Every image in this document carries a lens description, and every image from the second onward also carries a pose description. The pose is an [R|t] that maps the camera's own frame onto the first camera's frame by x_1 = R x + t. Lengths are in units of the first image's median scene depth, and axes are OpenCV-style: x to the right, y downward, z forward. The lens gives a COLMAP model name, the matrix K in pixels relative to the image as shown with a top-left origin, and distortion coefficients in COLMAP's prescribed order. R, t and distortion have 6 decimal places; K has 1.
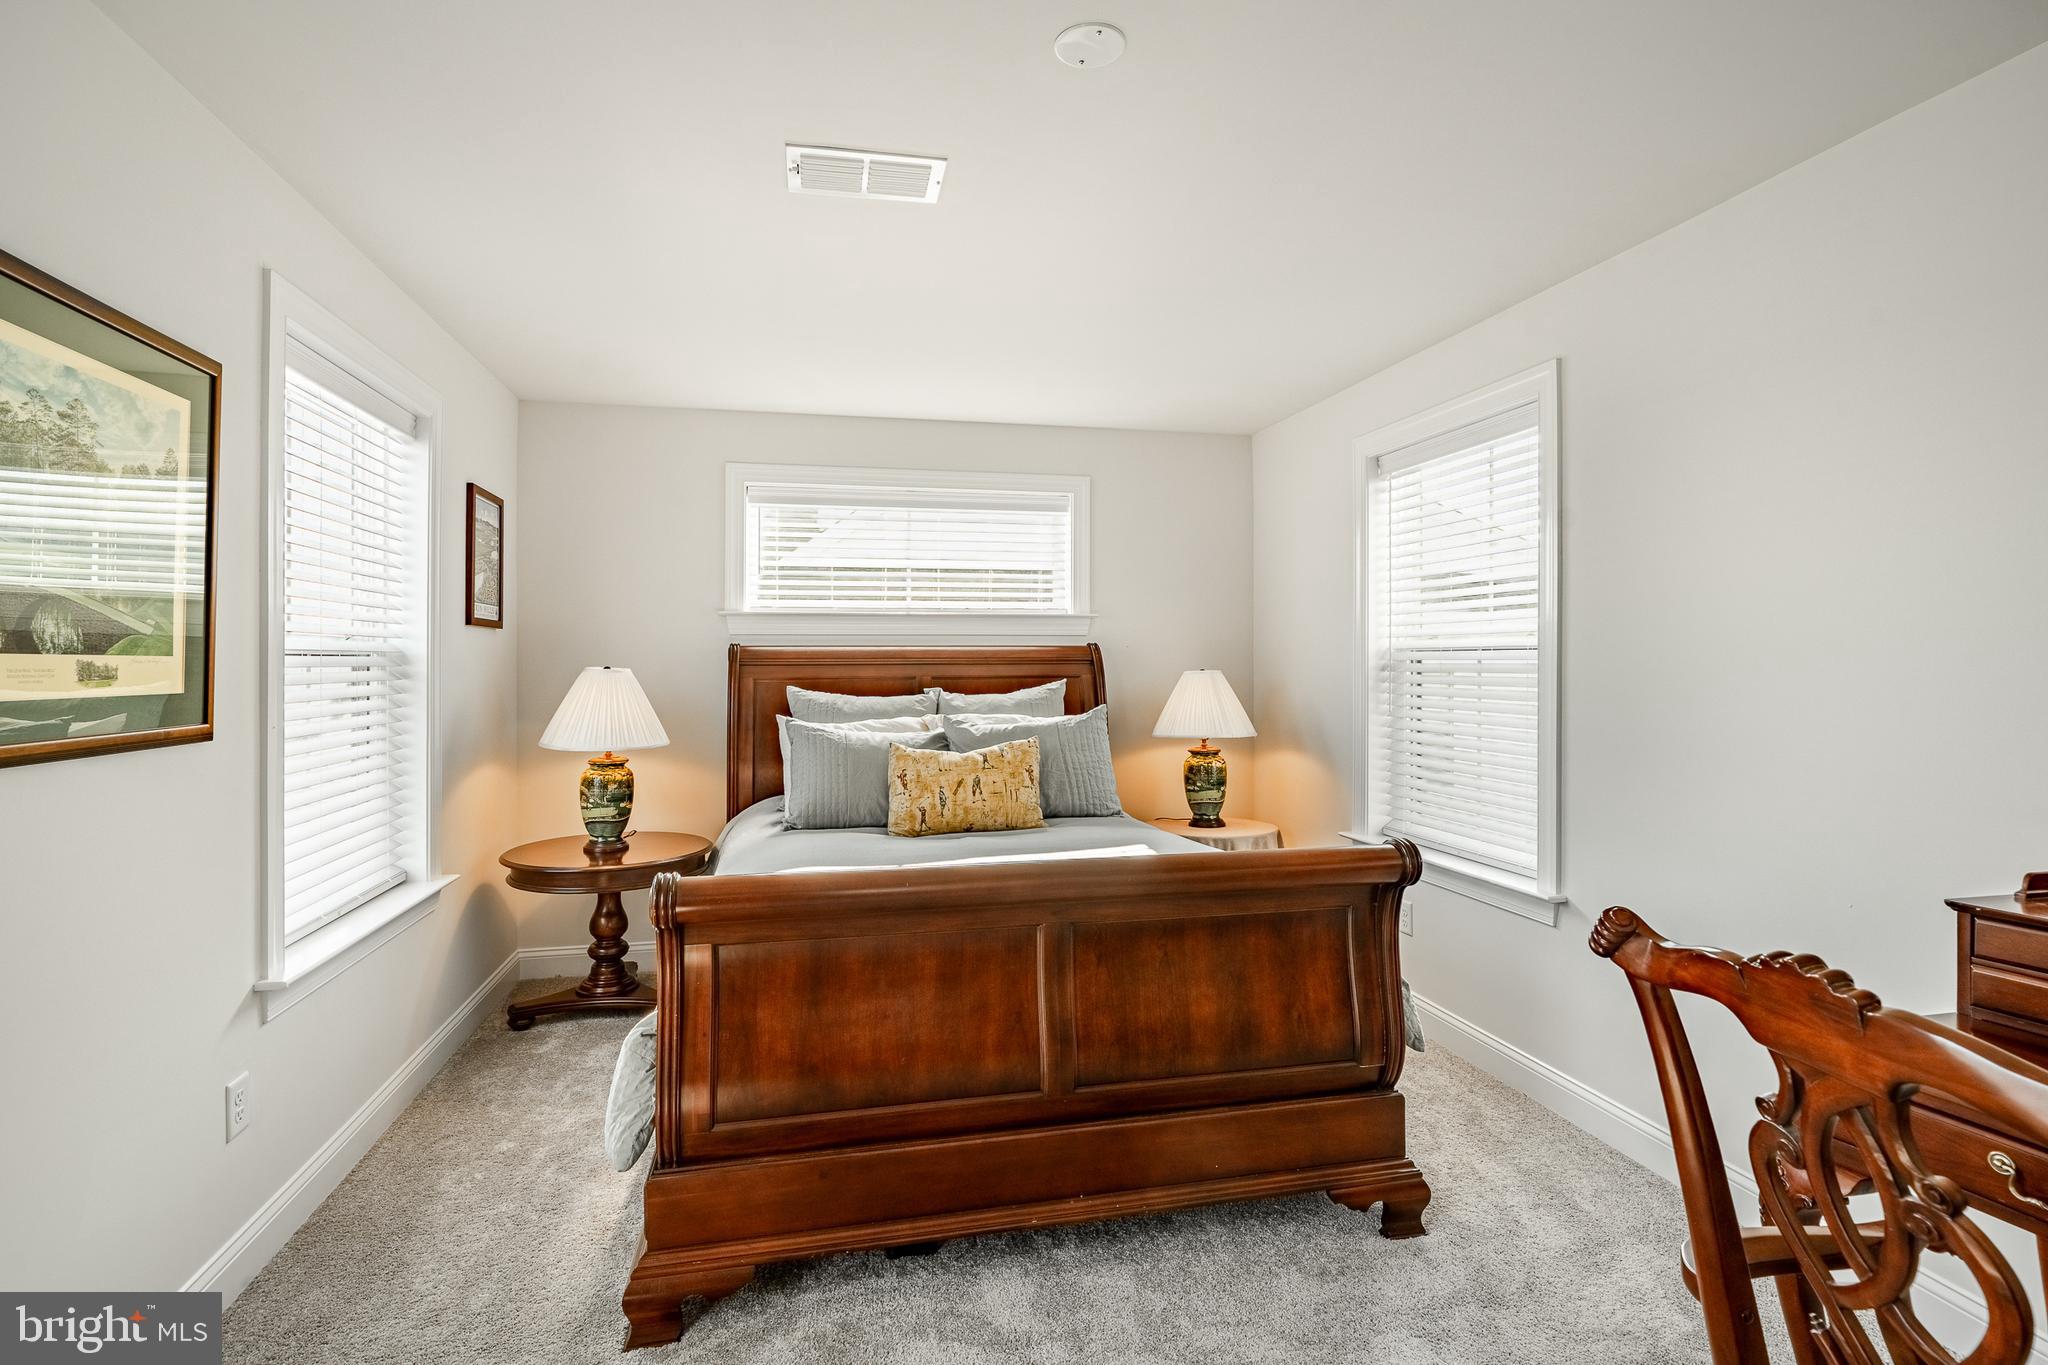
lens RADIAL K [[940.8, 0, 1013.8], [0, 940.8, 664.6], [0, 0, 1]] dist [0.004503, 0.001422]
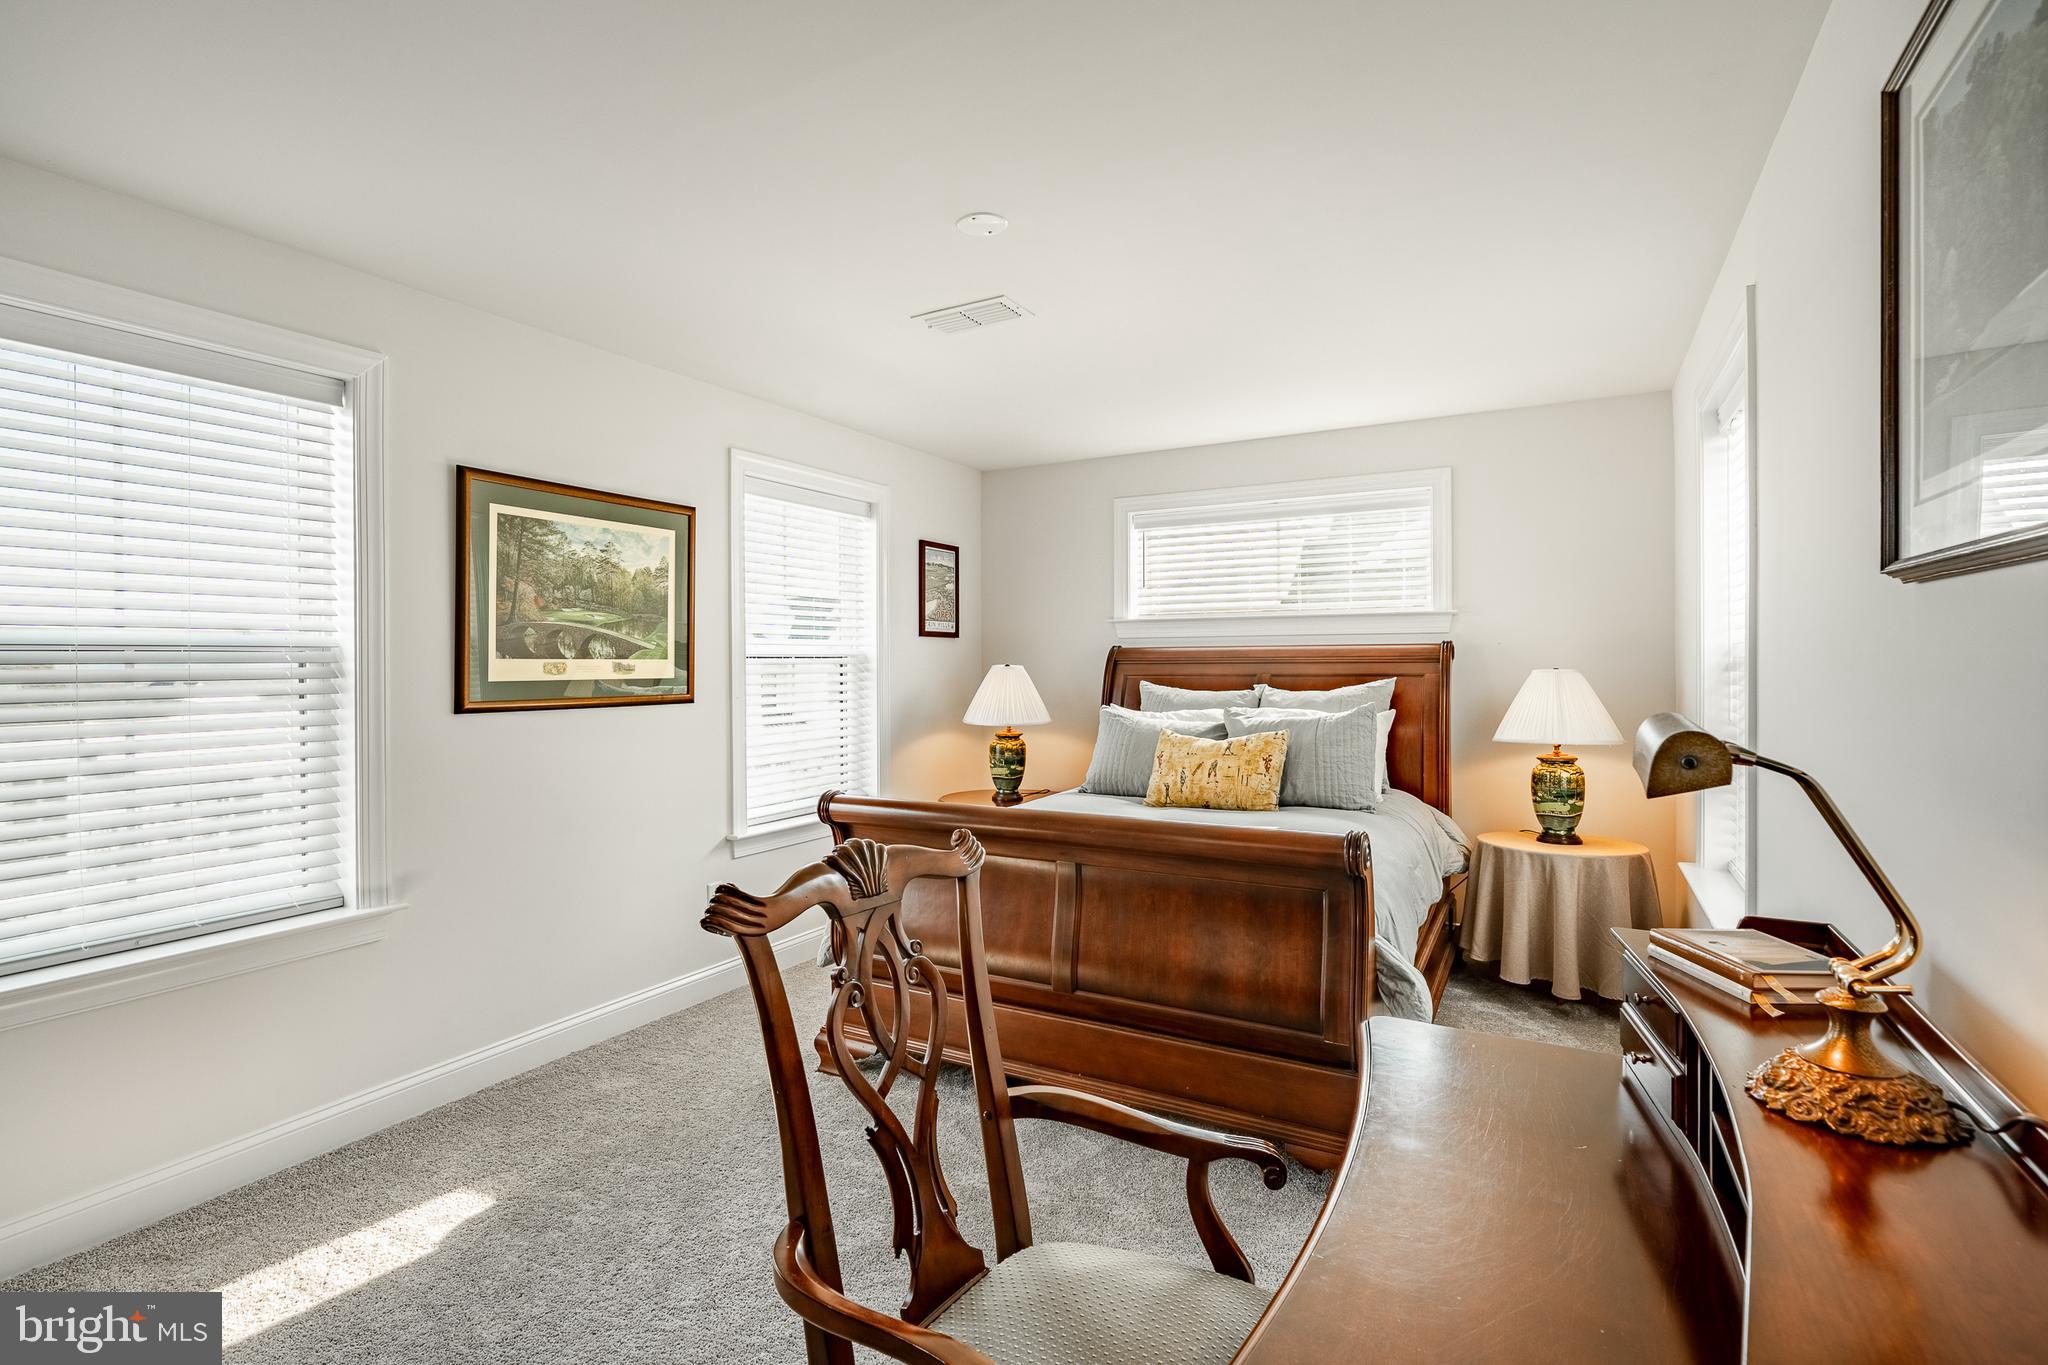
lens RADIAL K [[940.8, 0, 1029.5], [0, 940.8, 672.4], [0, 0, 1]] dist [0.004503, 0.001422]
pose [[0.765171, 0.006932, -0.643790, 0.493092], [0.000485, 0.999936, 0.011343, -0.001744], [0.643827, -0.008991, 0.765118, -0.017163]]
